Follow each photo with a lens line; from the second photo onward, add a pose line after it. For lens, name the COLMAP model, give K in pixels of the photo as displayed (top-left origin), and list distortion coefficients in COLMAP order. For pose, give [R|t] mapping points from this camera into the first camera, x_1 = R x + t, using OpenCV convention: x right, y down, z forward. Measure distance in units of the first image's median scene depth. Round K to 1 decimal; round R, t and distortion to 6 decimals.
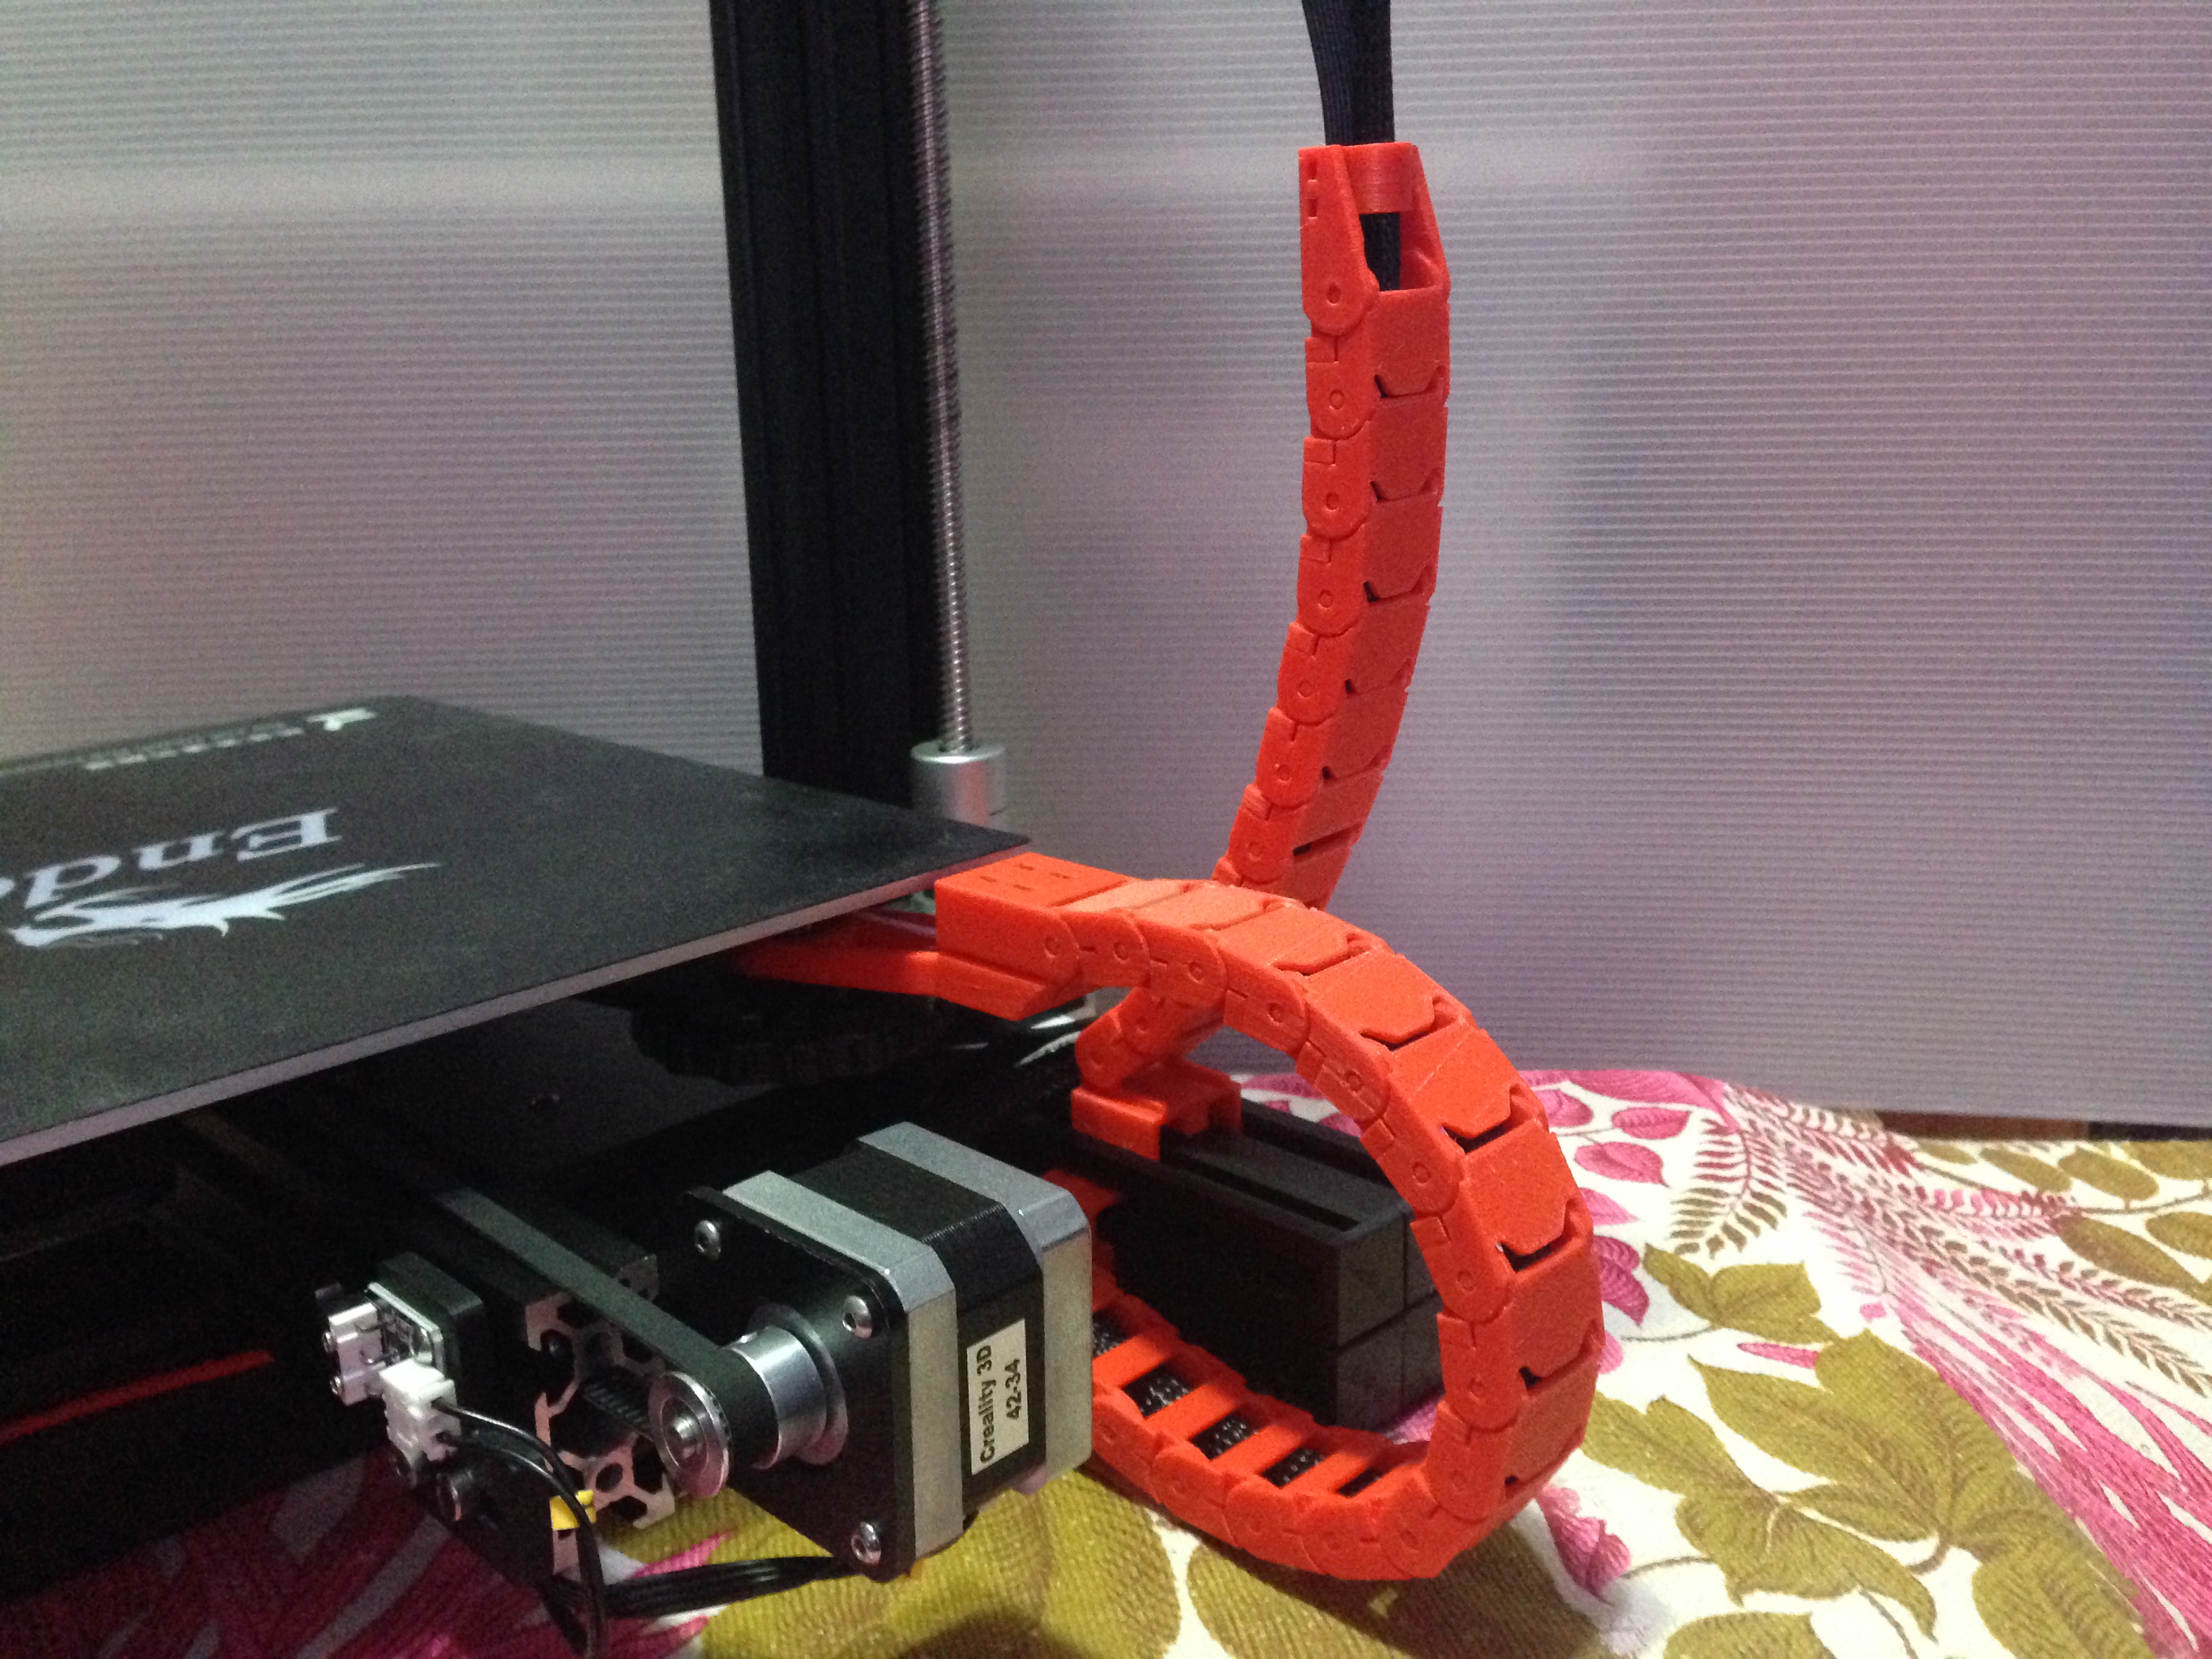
lens RADIAL K [[2081.4, 0, 1106.0], [0, 2081.4, 829.5], [0, 0, 1]] dist [0.141600, -0.291490]
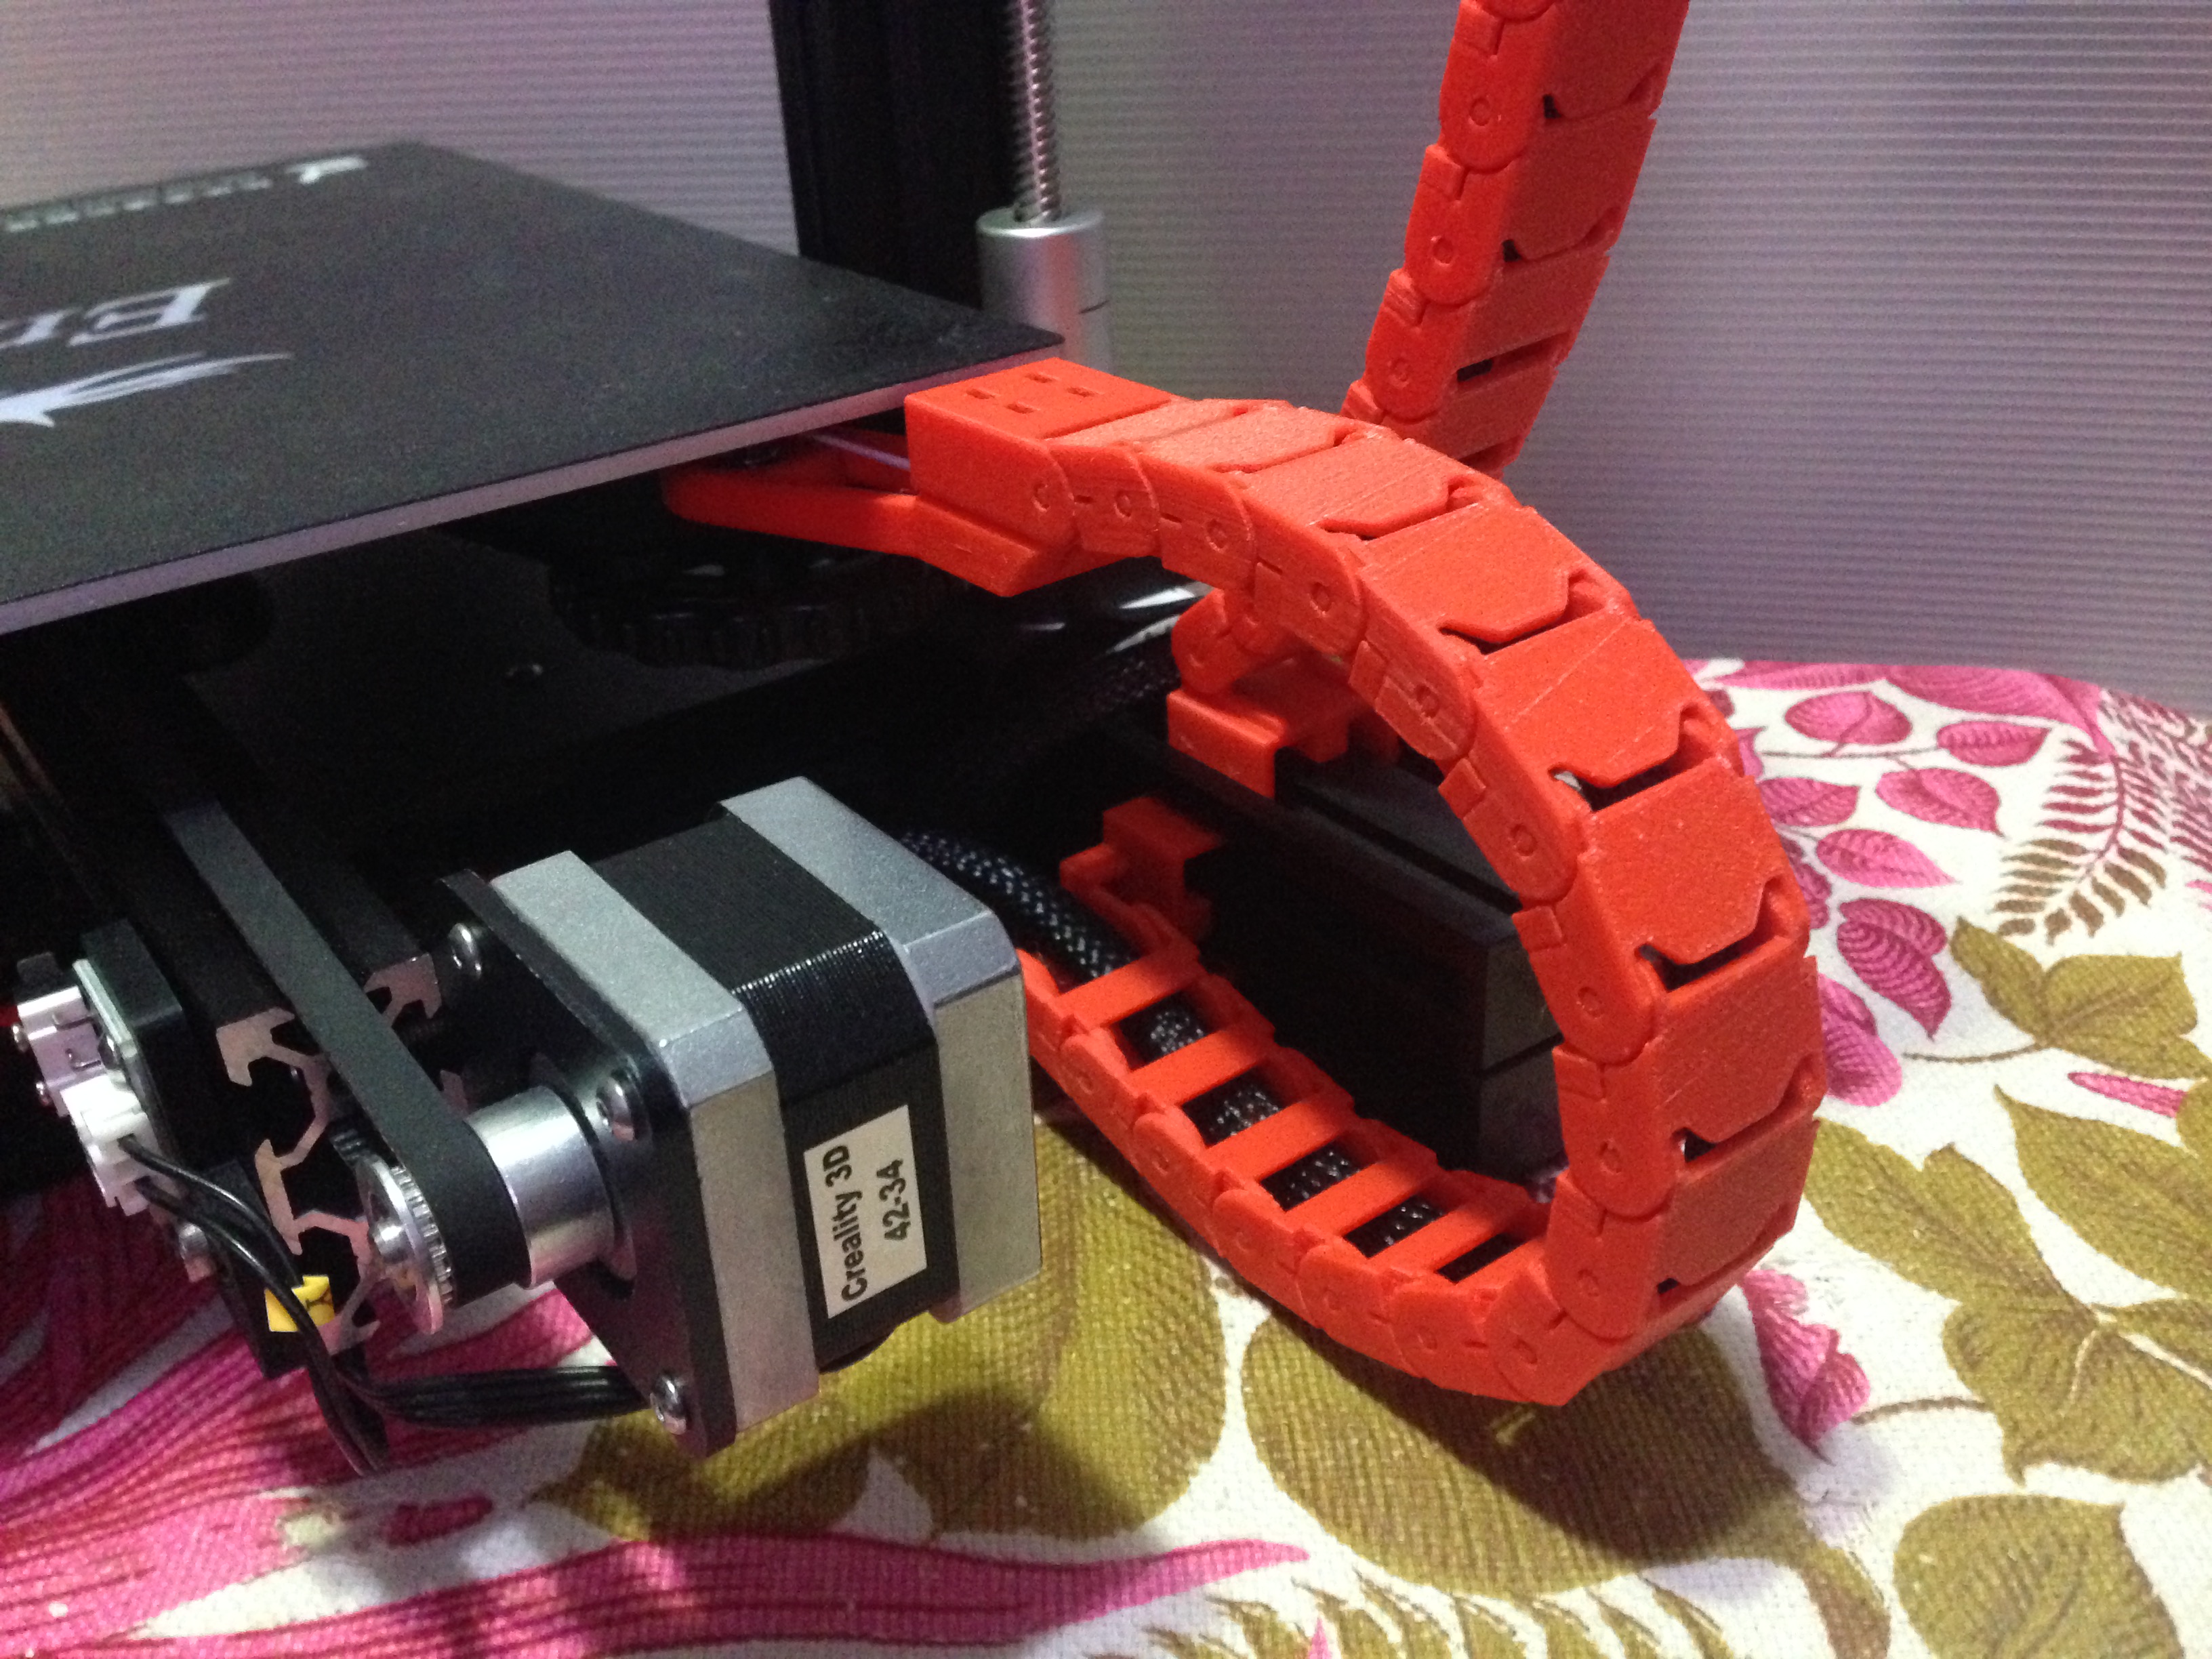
lens RADIAL K [[2081.4, 0, 1106.0], [0, 2081.4, 829.5], [0, 0, 1]] dist [0.141600, -0.291490]
pose [[0.986962, 0.052276, -0.152224, 0.089947], [-0.015331, 0.972017, 0.234410, -0.003753], [0.160219, -0.229020, 0.960146, 0.306194]]
